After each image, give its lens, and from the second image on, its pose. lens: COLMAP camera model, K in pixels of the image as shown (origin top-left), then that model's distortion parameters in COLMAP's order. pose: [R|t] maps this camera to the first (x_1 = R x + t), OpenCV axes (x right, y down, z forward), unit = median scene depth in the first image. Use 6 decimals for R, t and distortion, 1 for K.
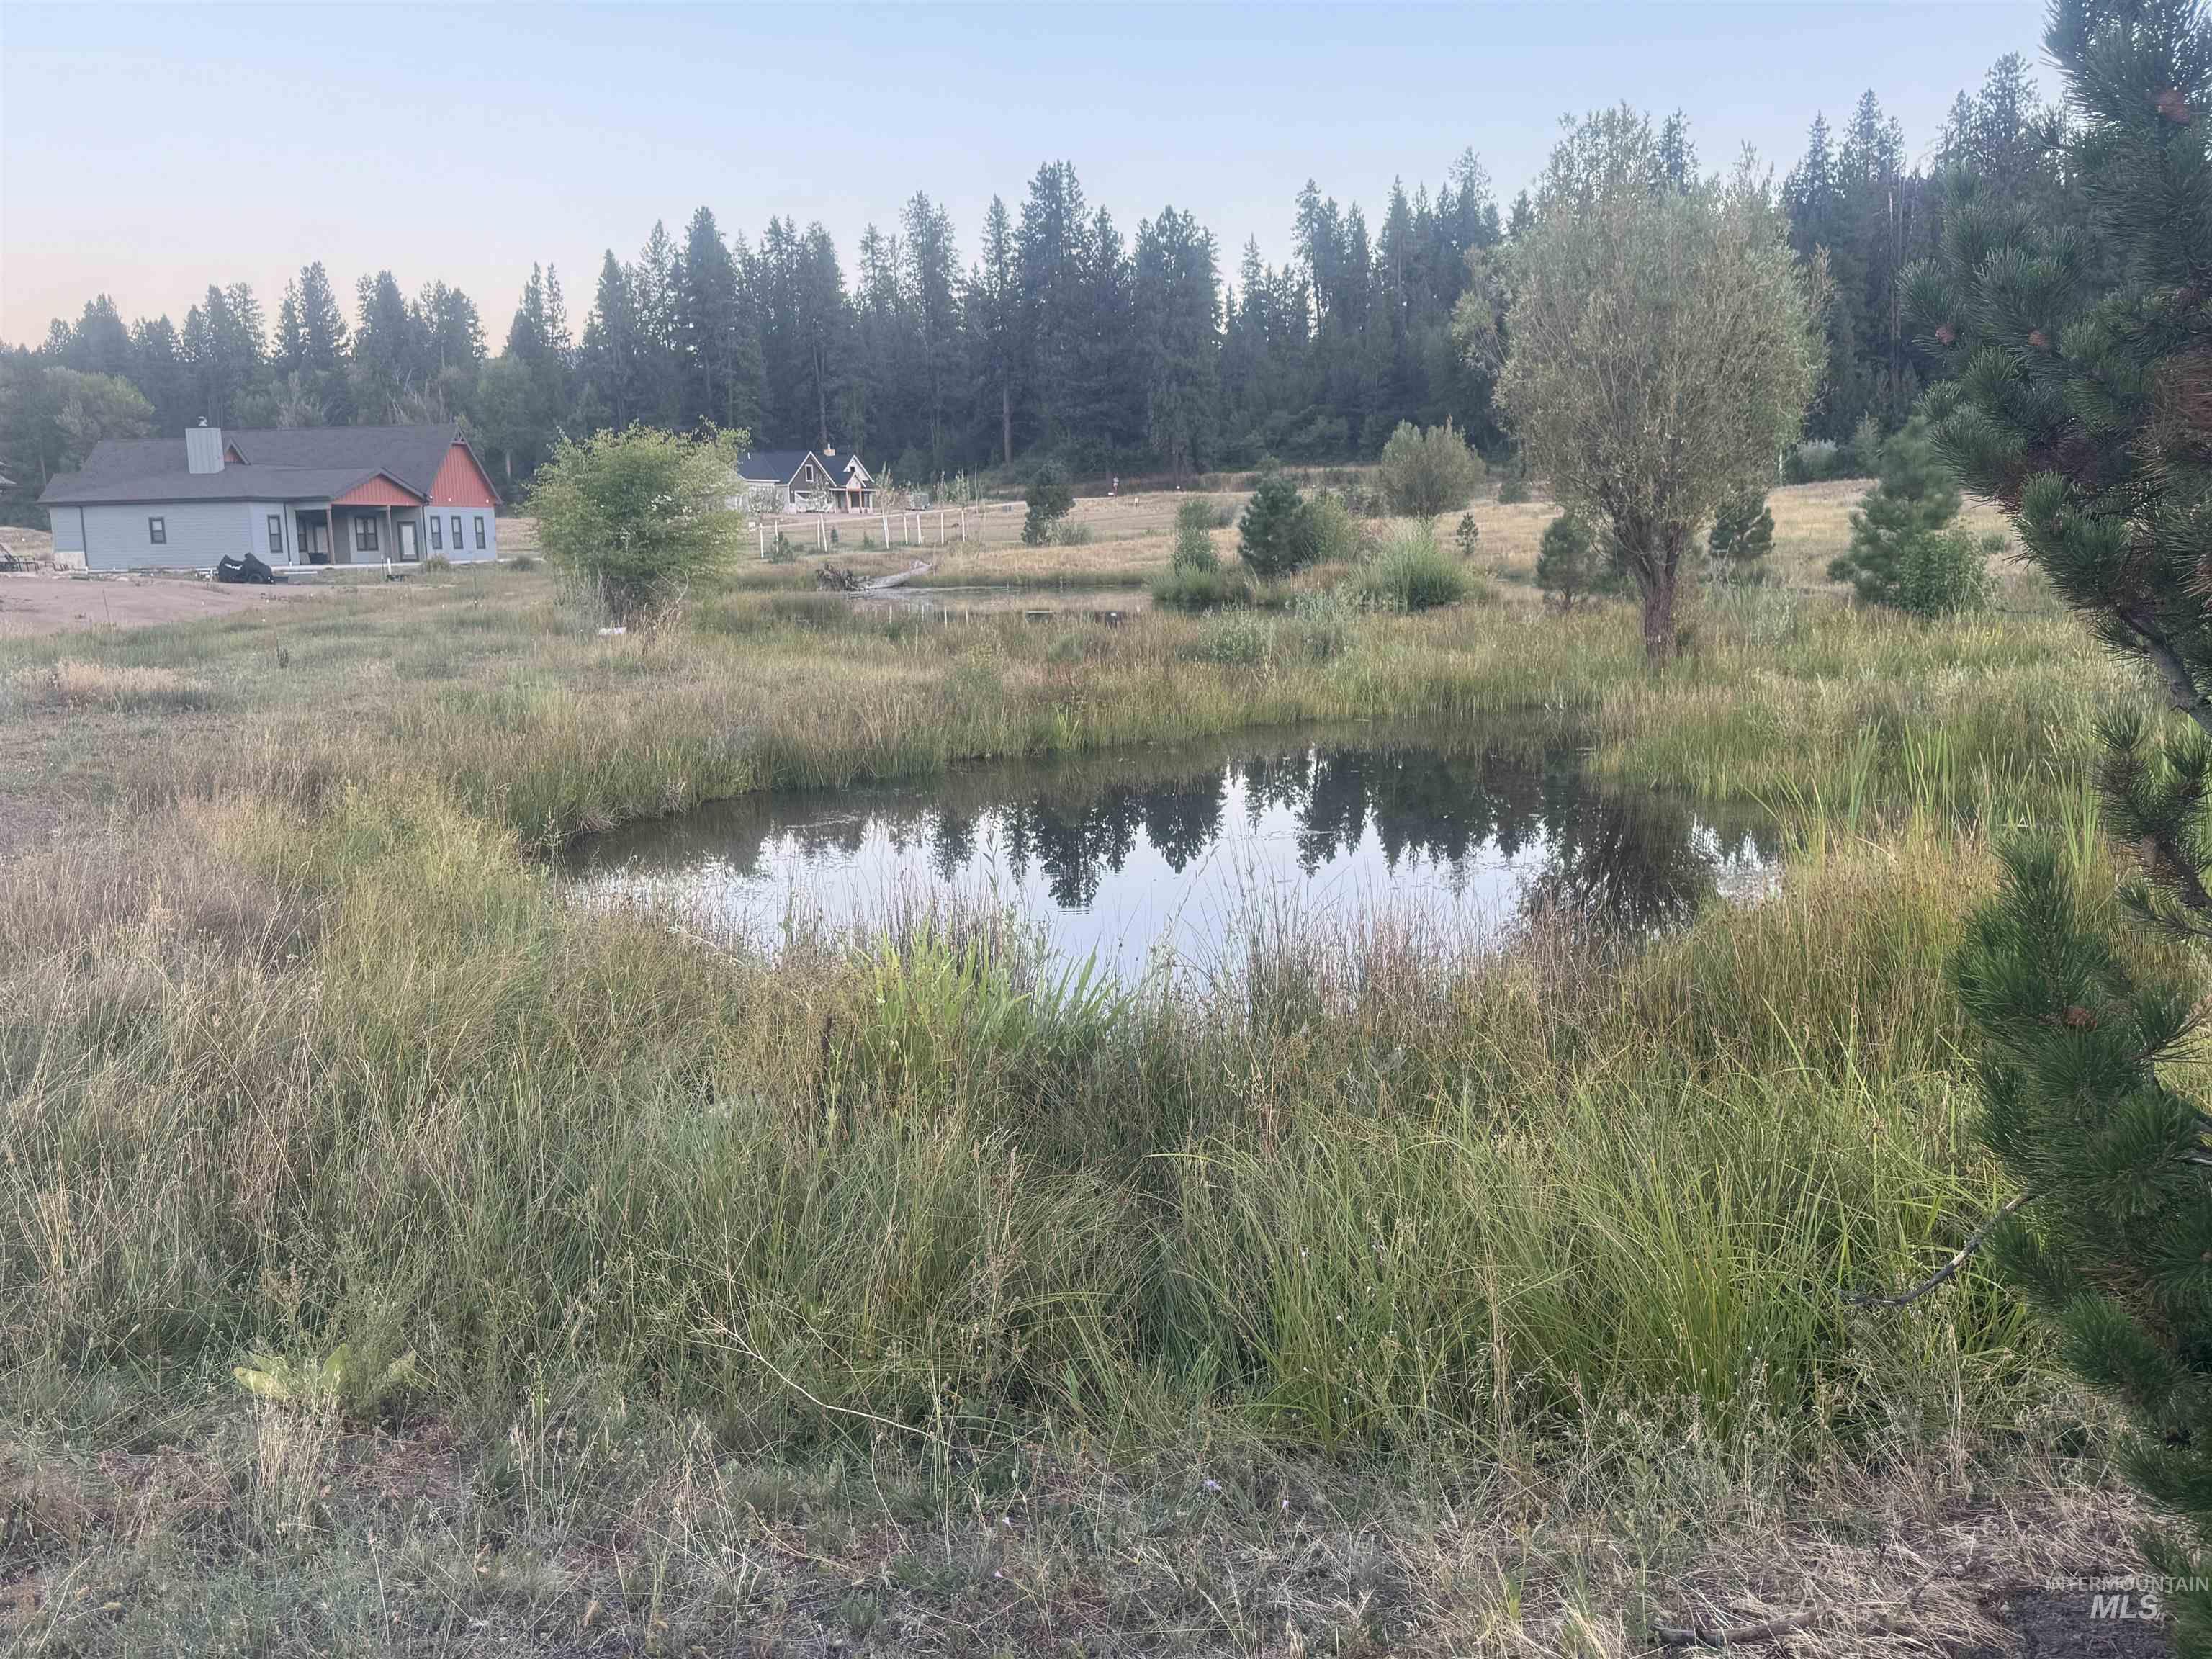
lens RADIAL K [[1852.4, 0, 1102.8], [0, 1852.4, 854.7], [0, 0, 1]] dist [0.175523, -0.362484]
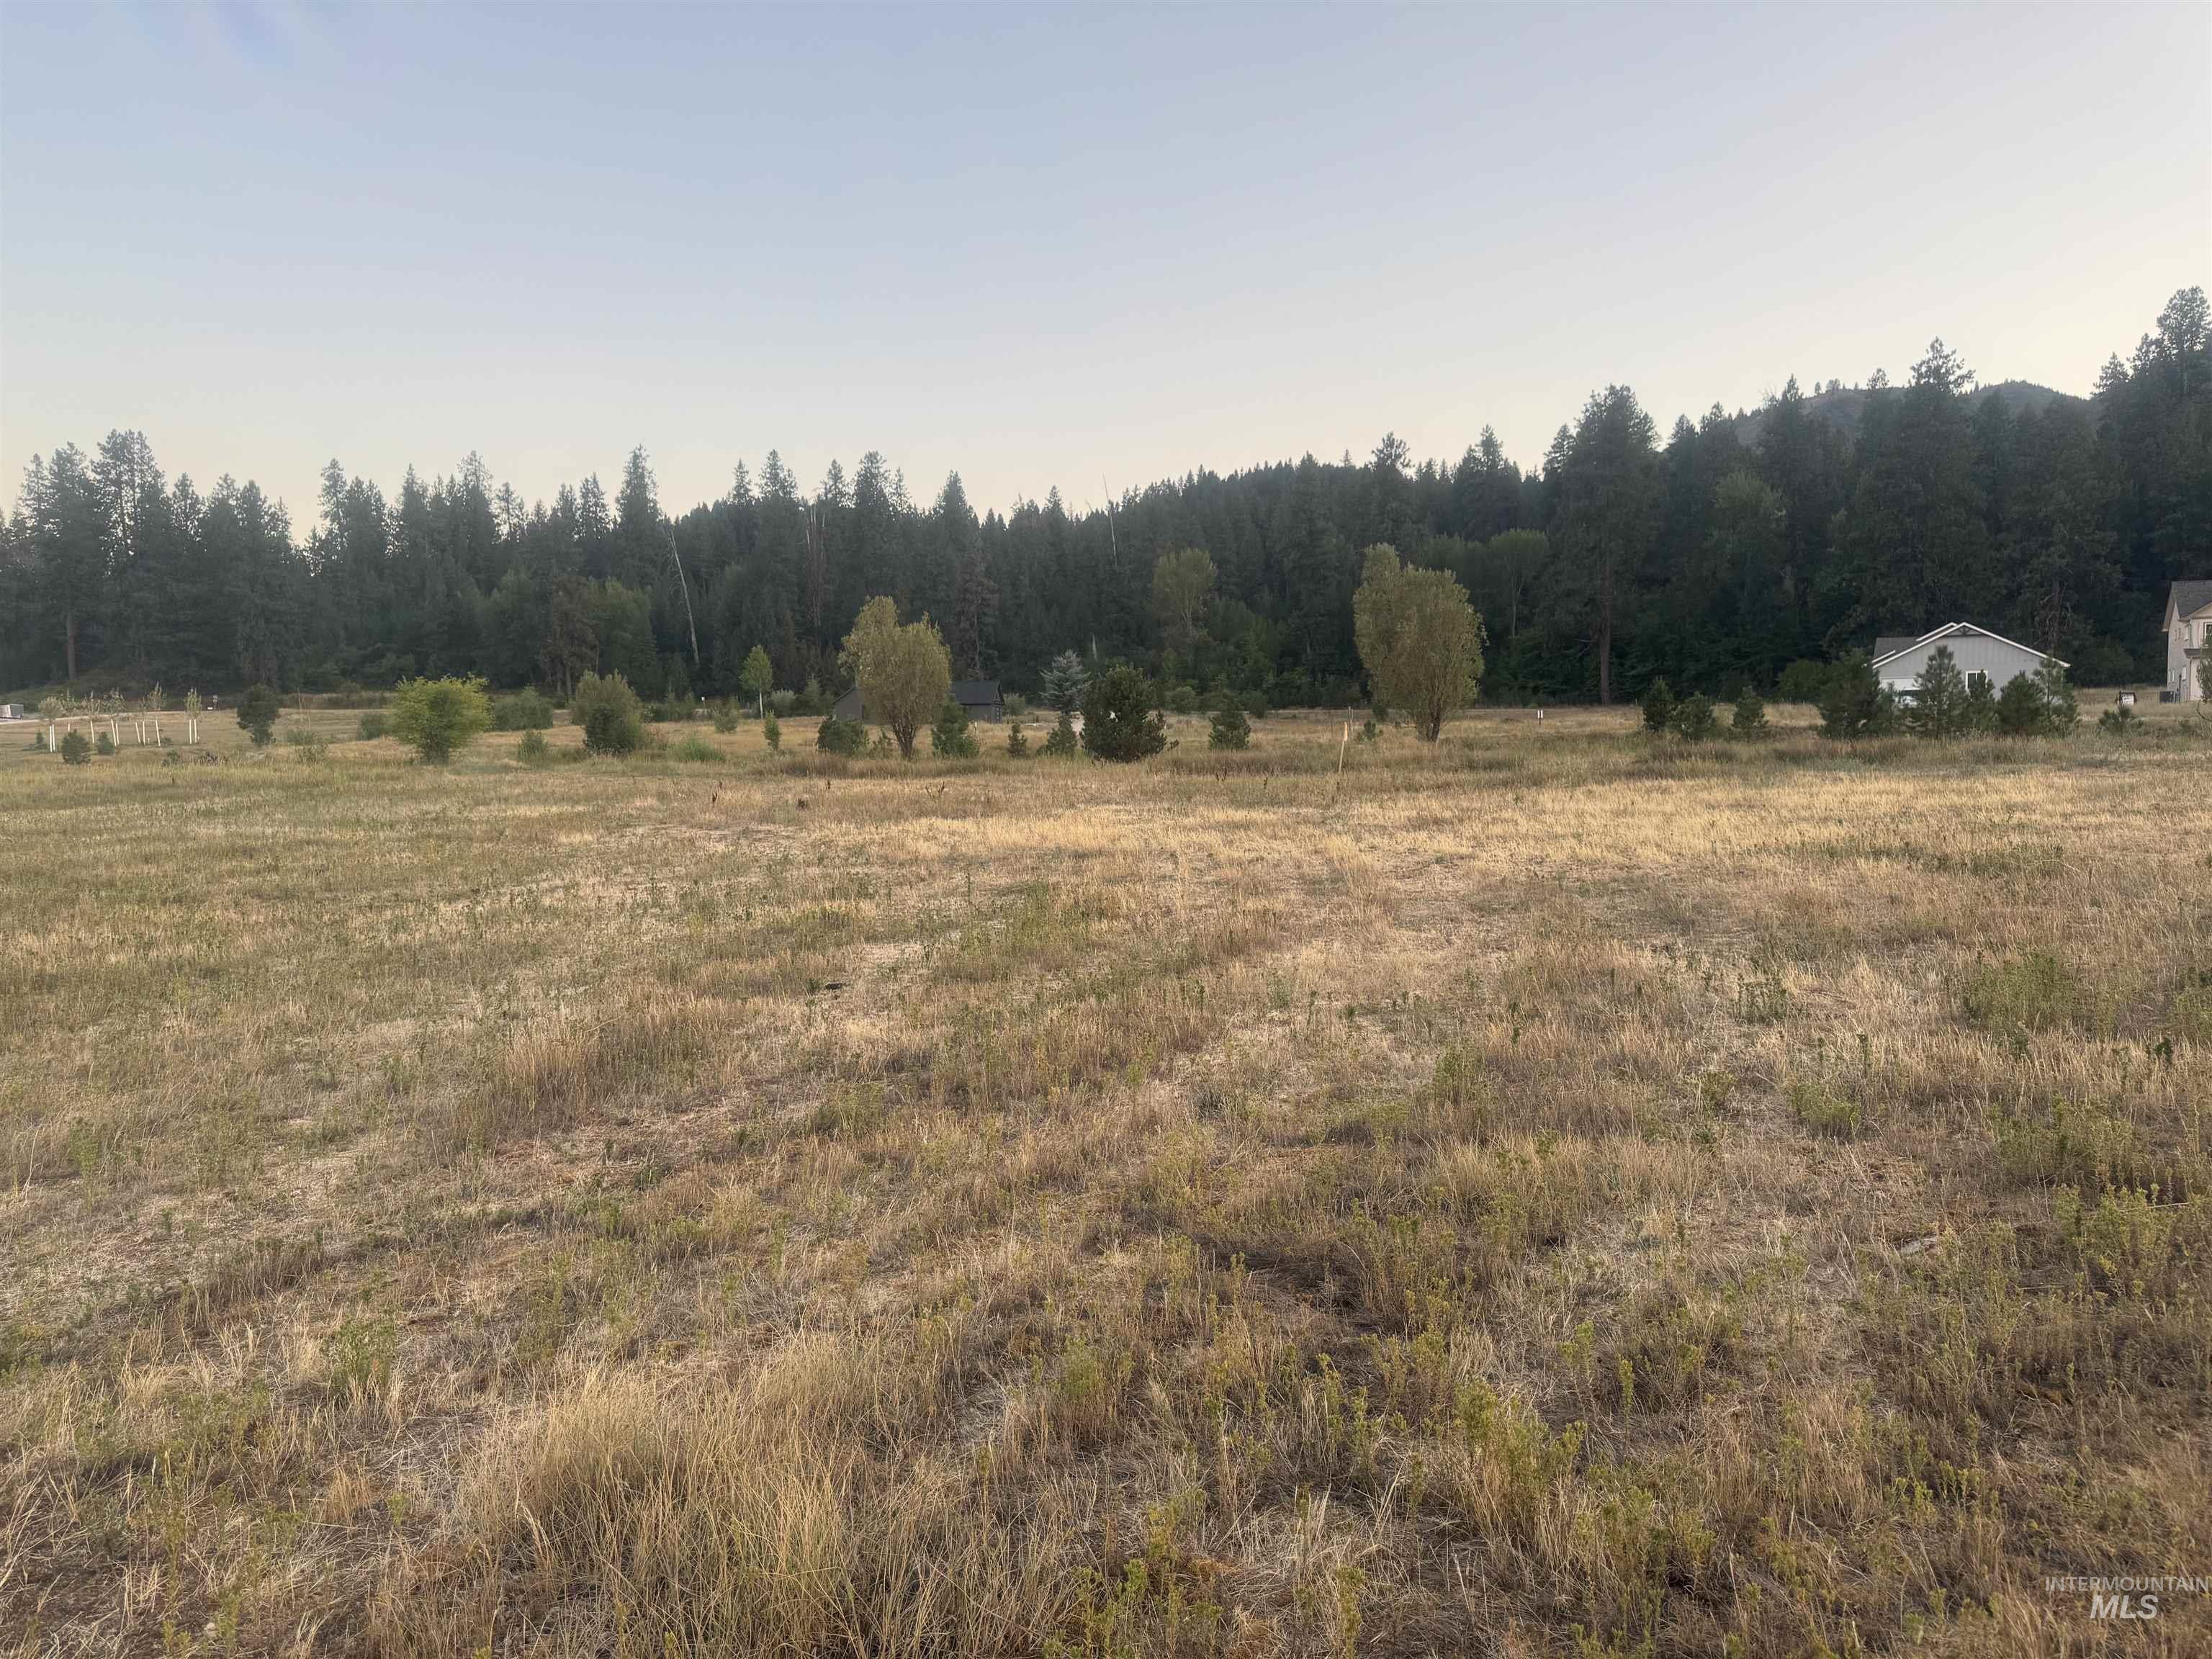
lens RADIAL K [[1534.6, 0, 1108.5], [0, 1534.6, 878.1], [0, 0, 1]] dist [0.053687, -0.068197]
pose [[0.826755, -0.036957, 0.561347, -0.150103], [0.086942, 0.994245, -0.062591, 0.046095], [-0.555803, 0.100552, 0.825210, -0.220814]]
